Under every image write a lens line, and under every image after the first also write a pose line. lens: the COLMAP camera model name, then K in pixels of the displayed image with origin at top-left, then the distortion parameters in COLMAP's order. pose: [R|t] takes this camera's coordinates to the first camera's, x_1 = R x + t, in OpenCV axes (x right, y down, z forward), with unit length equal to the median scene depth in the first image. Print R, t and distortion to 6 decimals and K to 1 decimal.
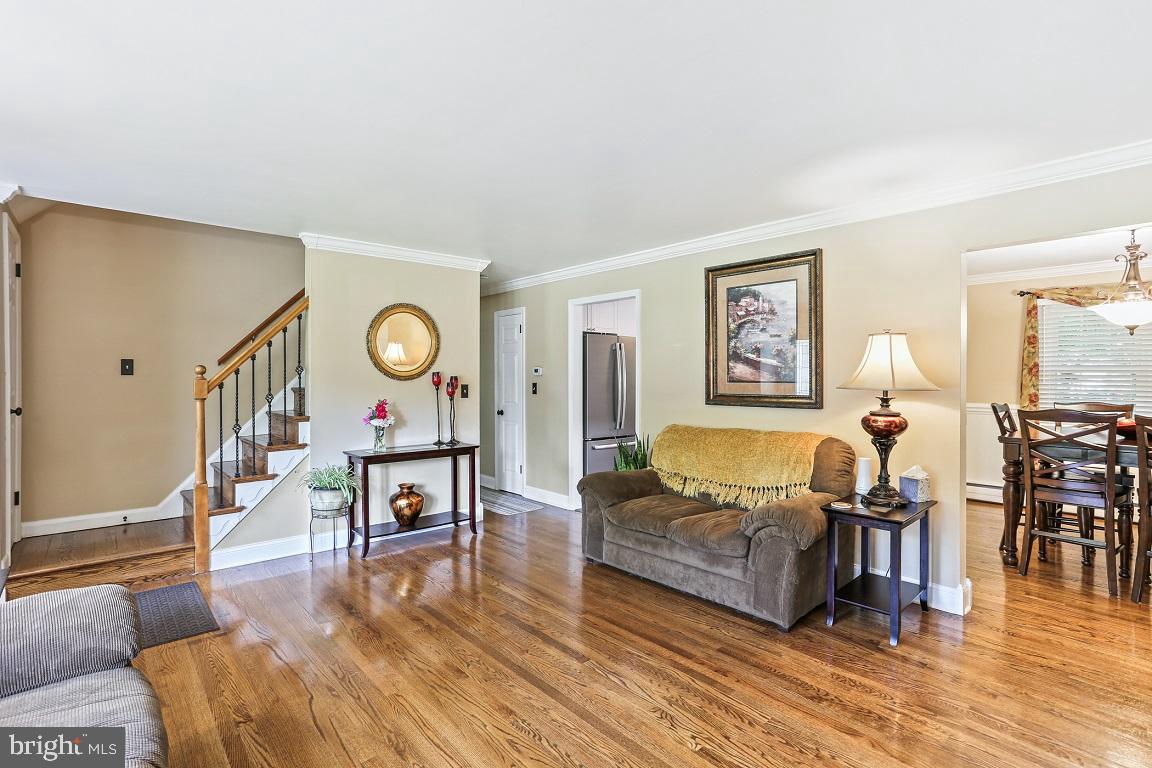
lens RADIAL K [[550.3, 0, 572.3], [0, 550.3, 380.8], [0, 0, 1]] dist [-0.045901, 0.027093]
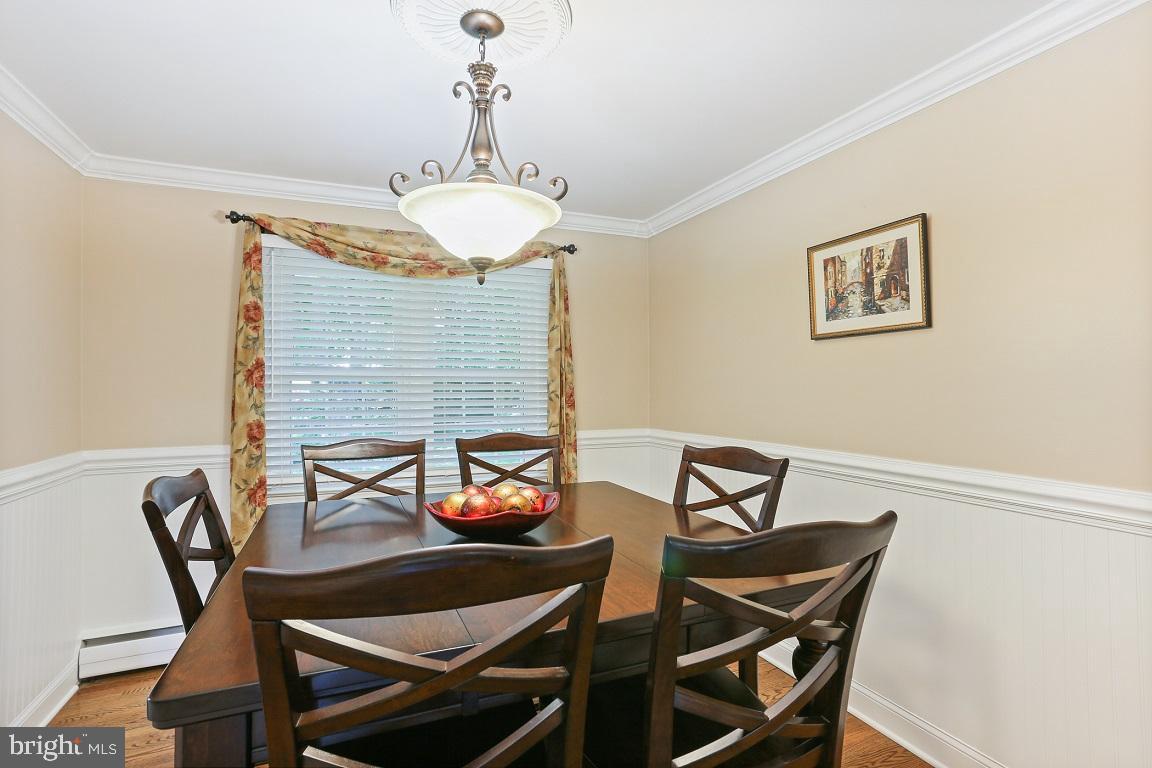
lens RADIAL K [[562.8, 0, 571.7], [0, 562.8, 372.1], [0, 0, 1]] dist [-0.043499, 0.029075]
pose [[0.312115, 0.018539, 0.949864, 0.461951], [0.016298, 0.999558, -0.024864, -0.004600], [-0.949905, 0.023241, 0.311675, 0.567073]]
